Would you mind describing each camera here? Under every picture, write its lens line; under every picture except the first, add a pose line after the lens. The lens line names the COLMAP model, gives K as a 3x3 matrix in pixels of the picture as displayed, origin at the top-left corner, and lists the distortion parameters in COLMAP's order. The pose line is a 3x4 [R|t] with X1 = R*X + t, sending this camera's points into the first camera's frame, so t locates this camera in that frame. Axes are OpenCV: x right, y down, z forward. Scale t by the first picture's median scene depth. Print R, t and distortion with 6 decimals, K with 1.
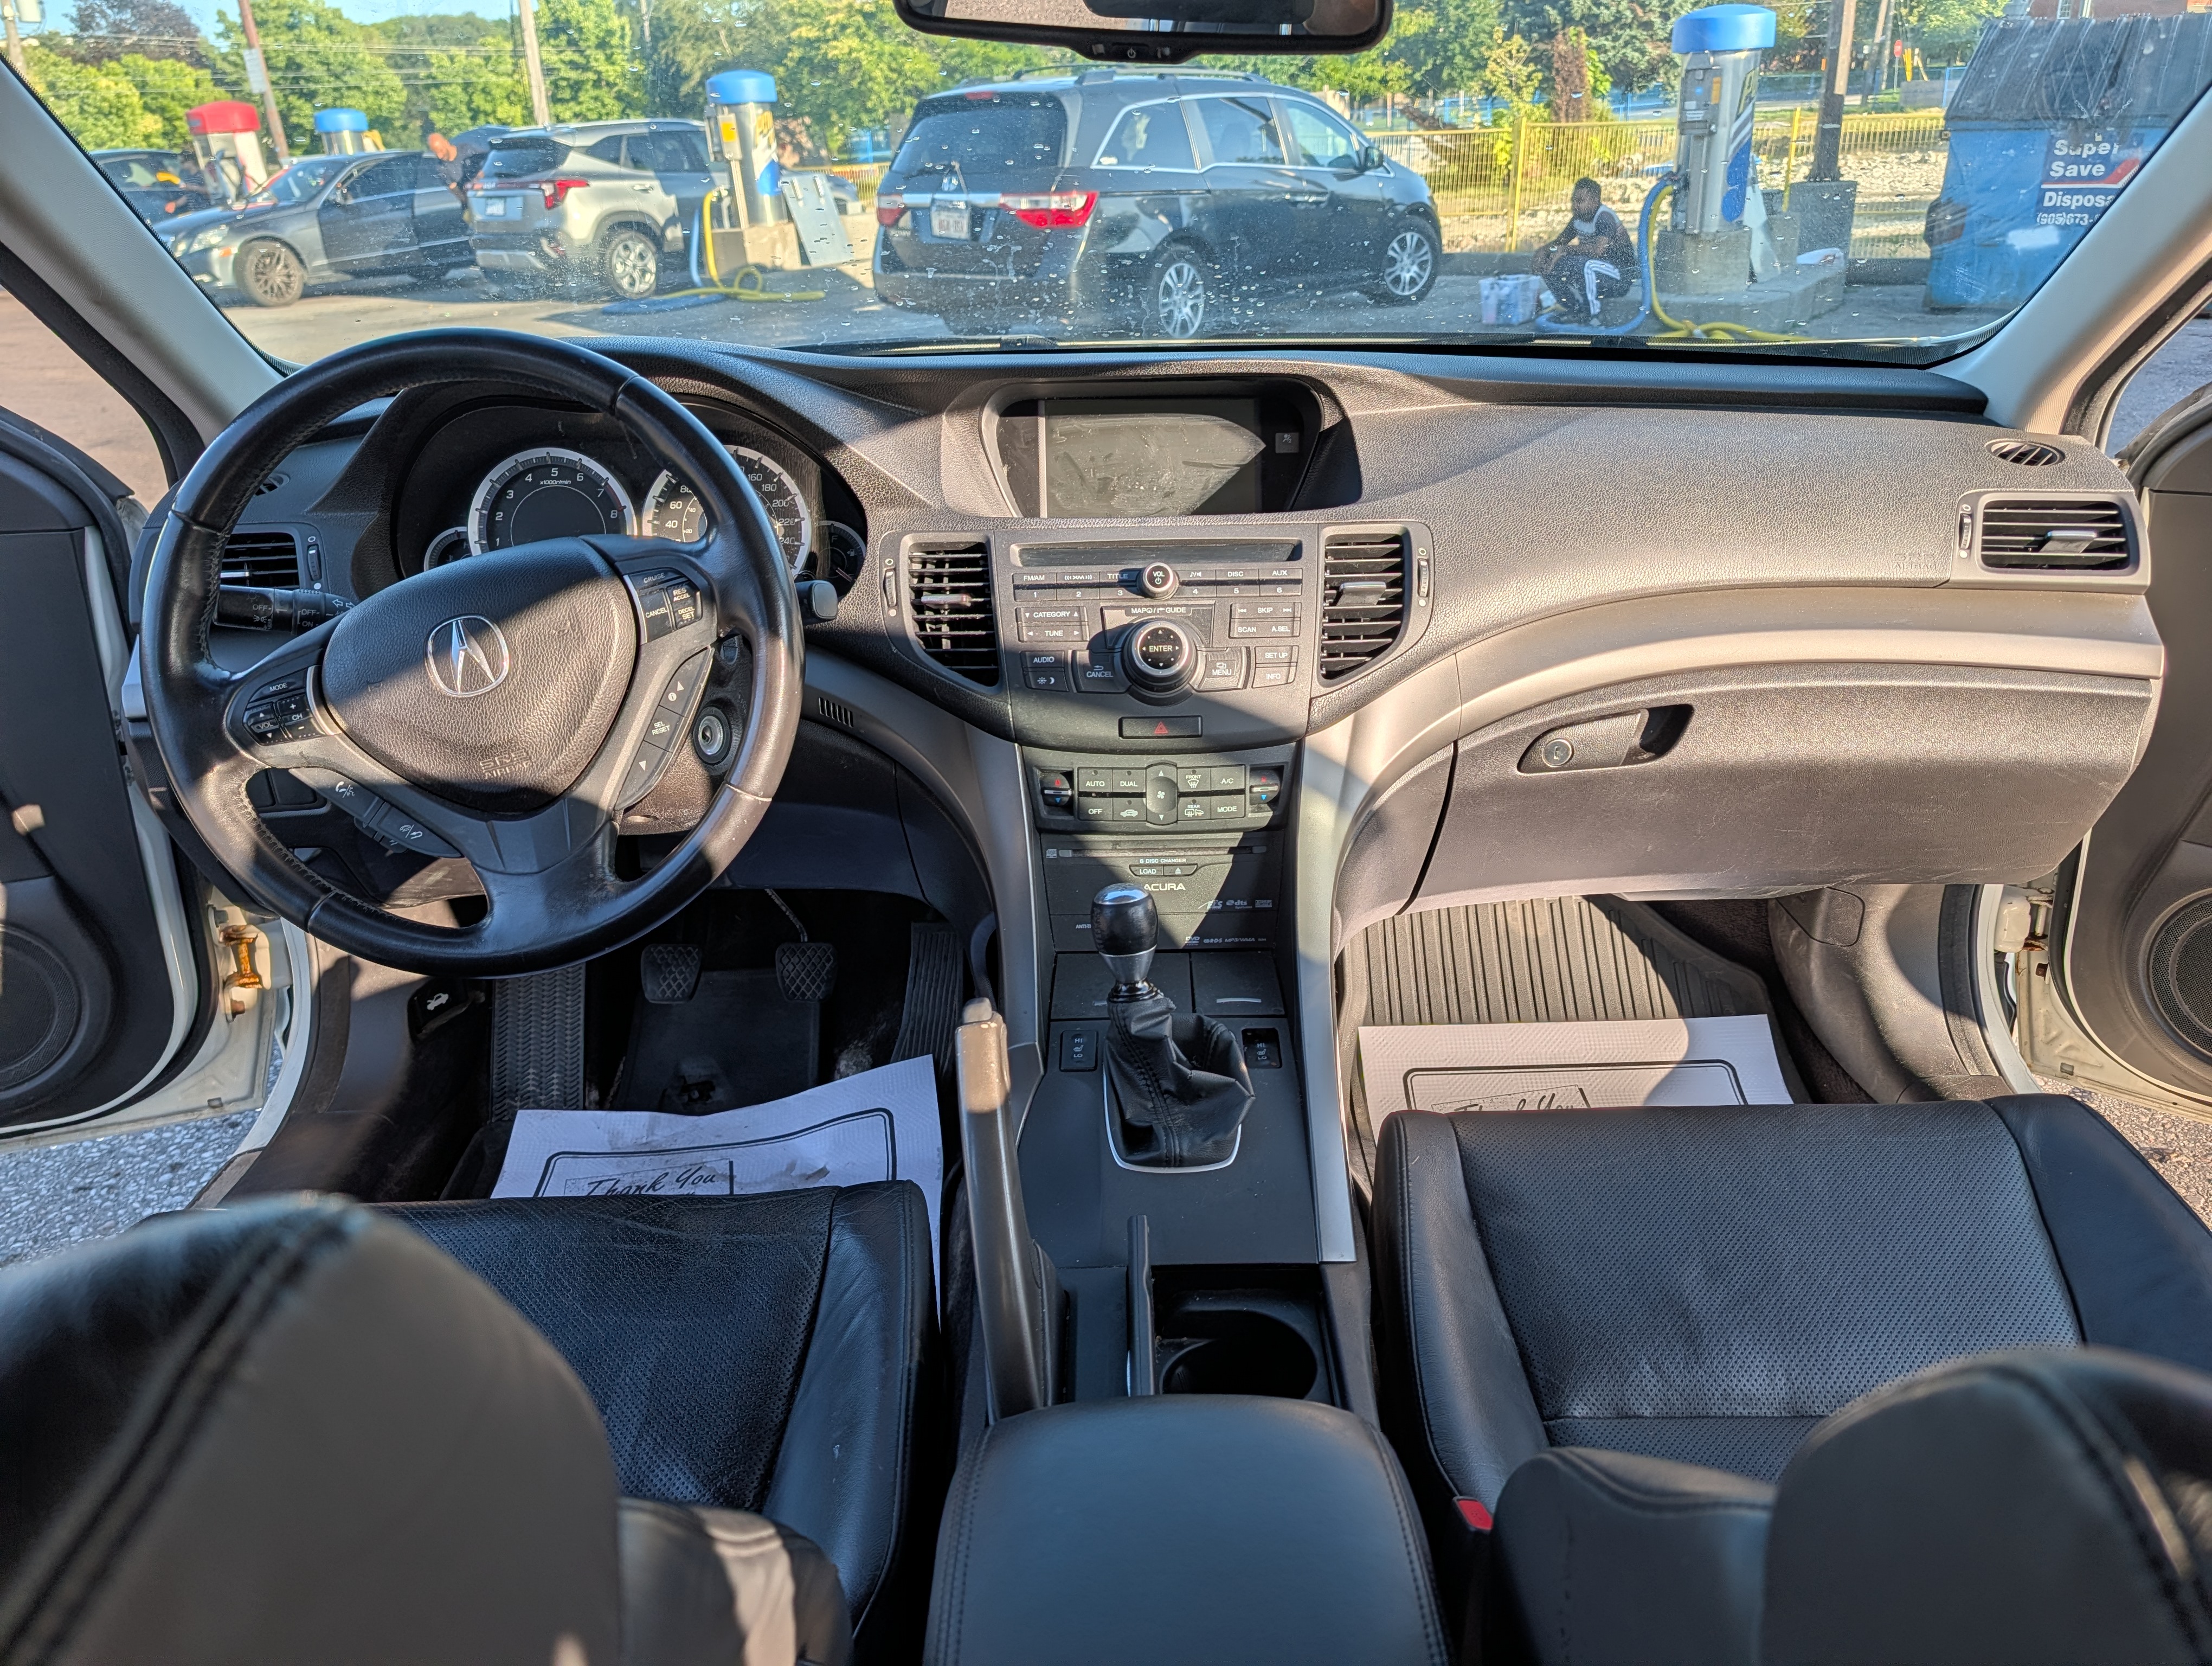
lens RADIAL K [[1550.4, 0, 1106.0], [0, 1550.4, 833.0], [0, 0, 1]] dist [-0.001526, -0.001702]
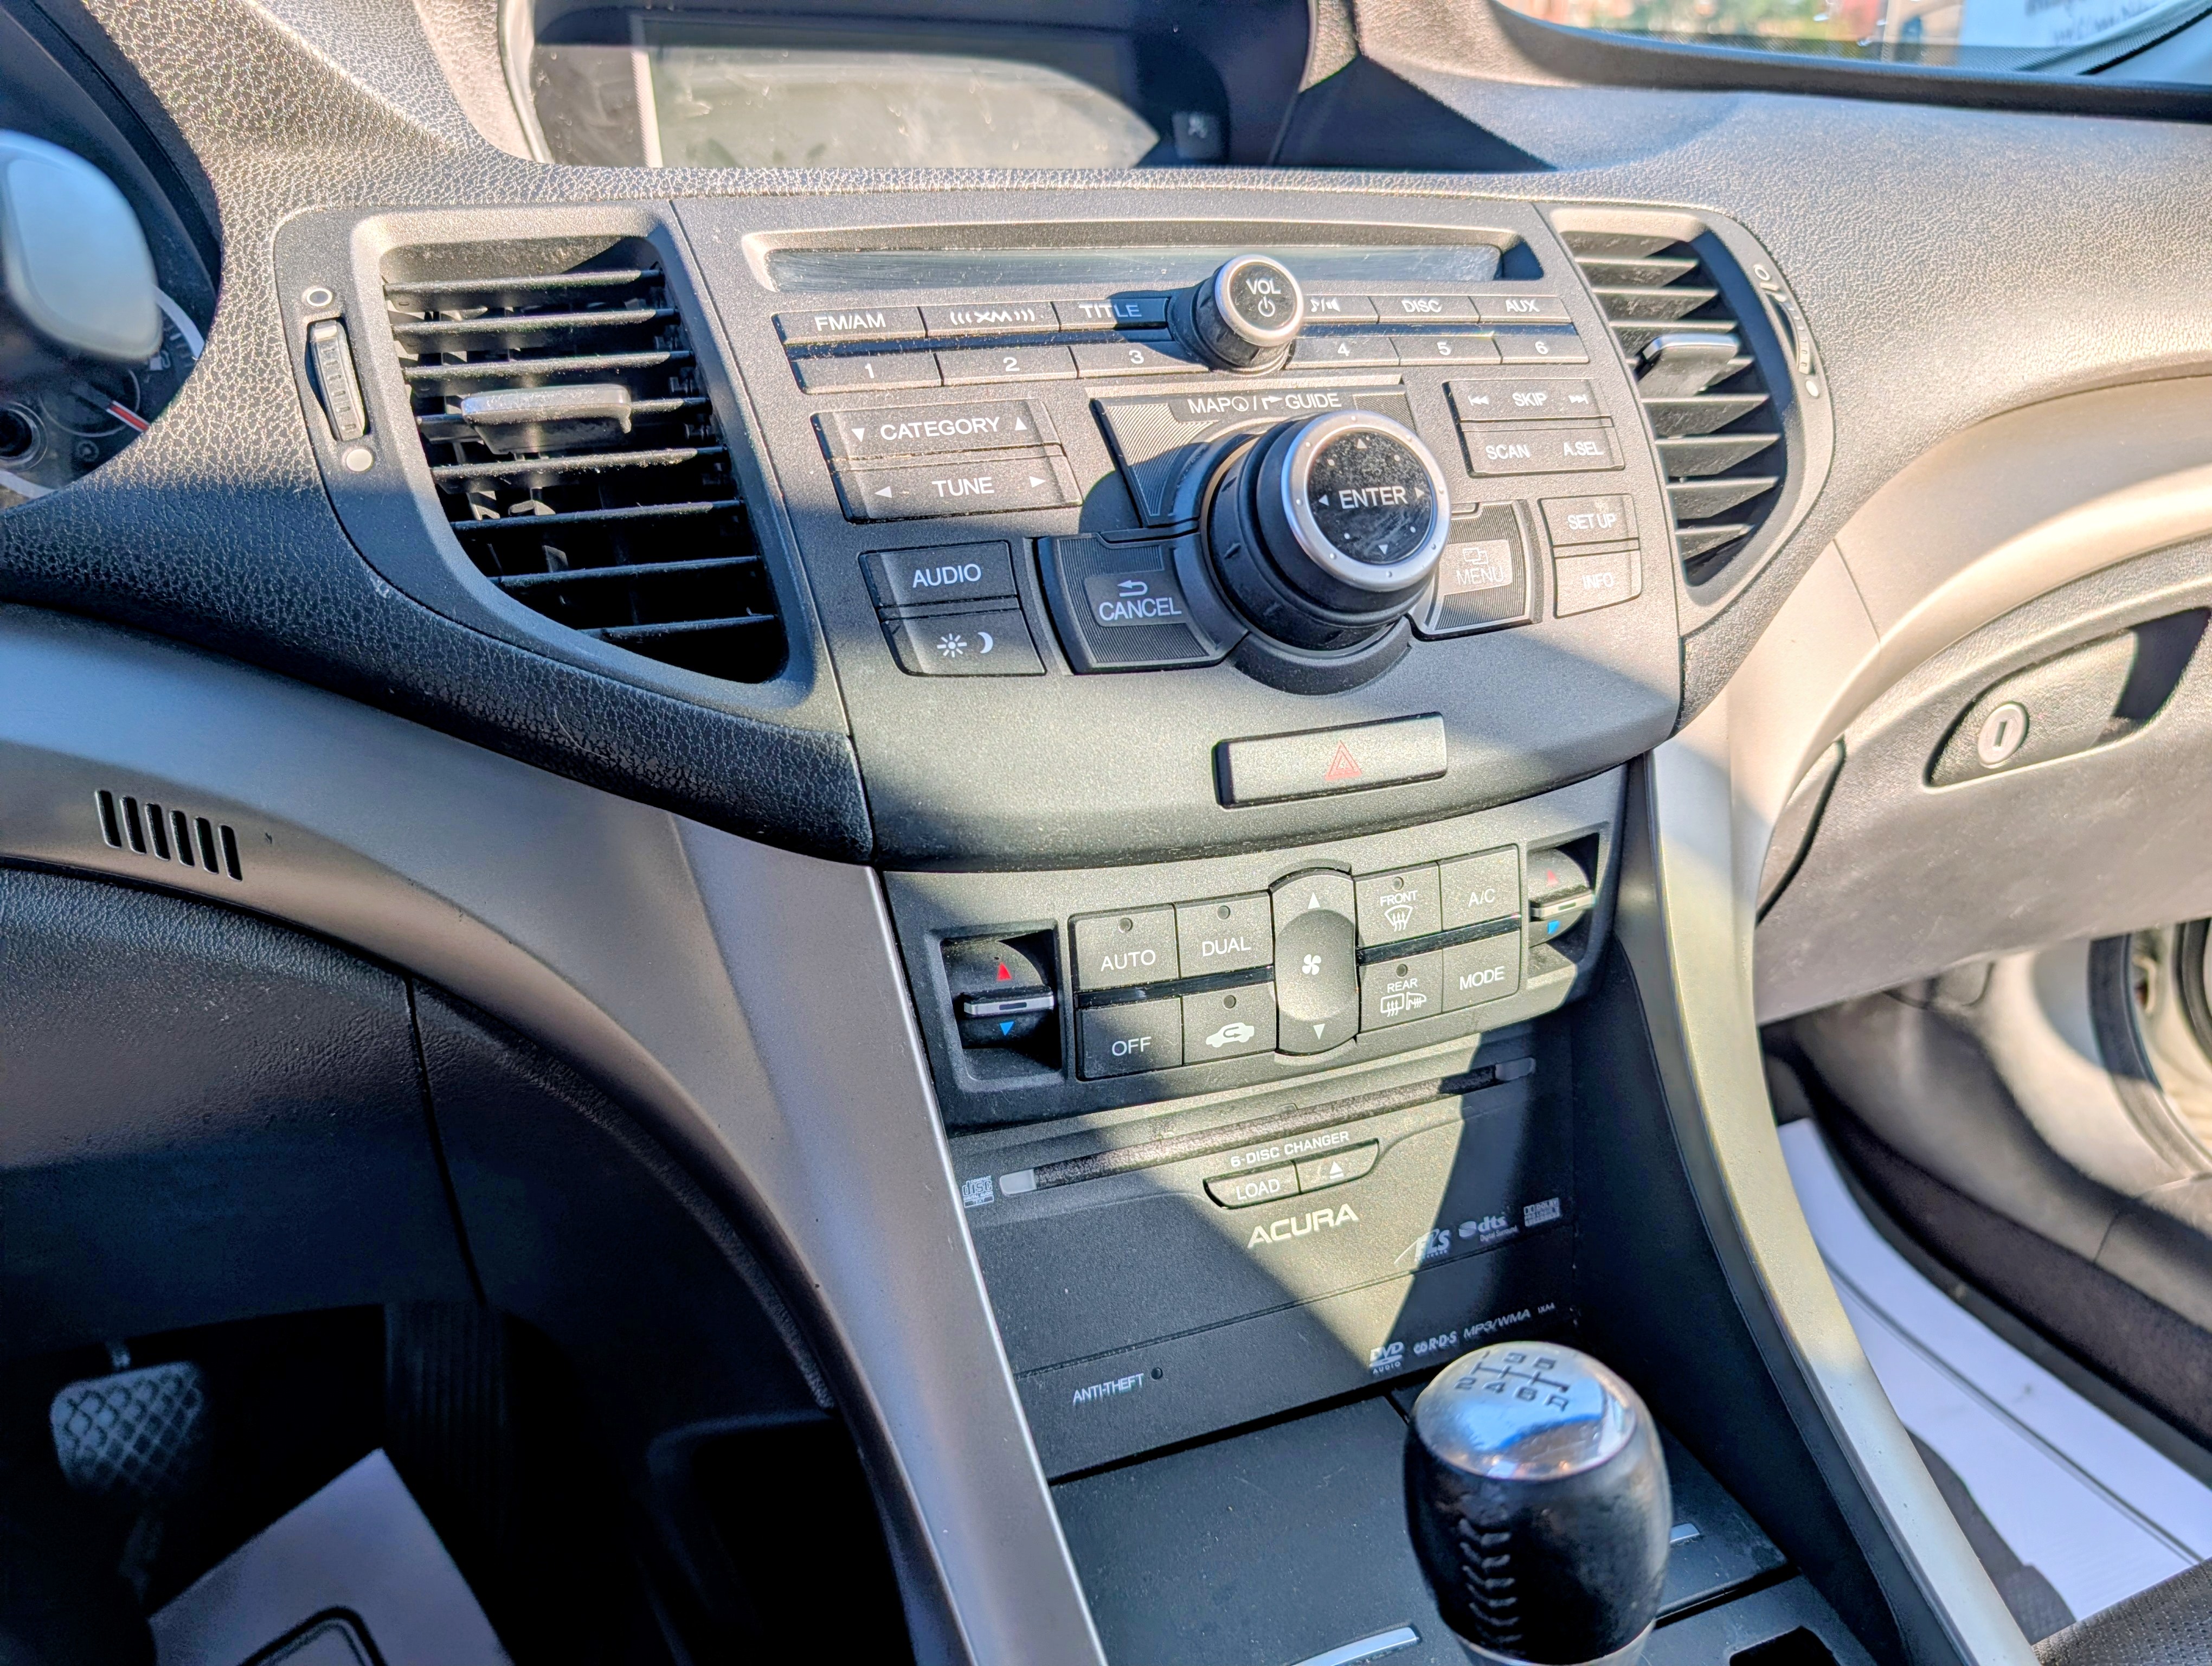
lens RADIAL K [[1659.3, 0, 1106.0], [0, 1659.3, 833.0], [0, 0, 1]] dist [-0.007924, -0.005406]
pose [[0.927403, -0.115176, 0.355891, -0.121217], [0.129122, 0.991506, -0.015597, -0.049918], [-0.351072, 0.060418, 0.934397, 0.646451]]
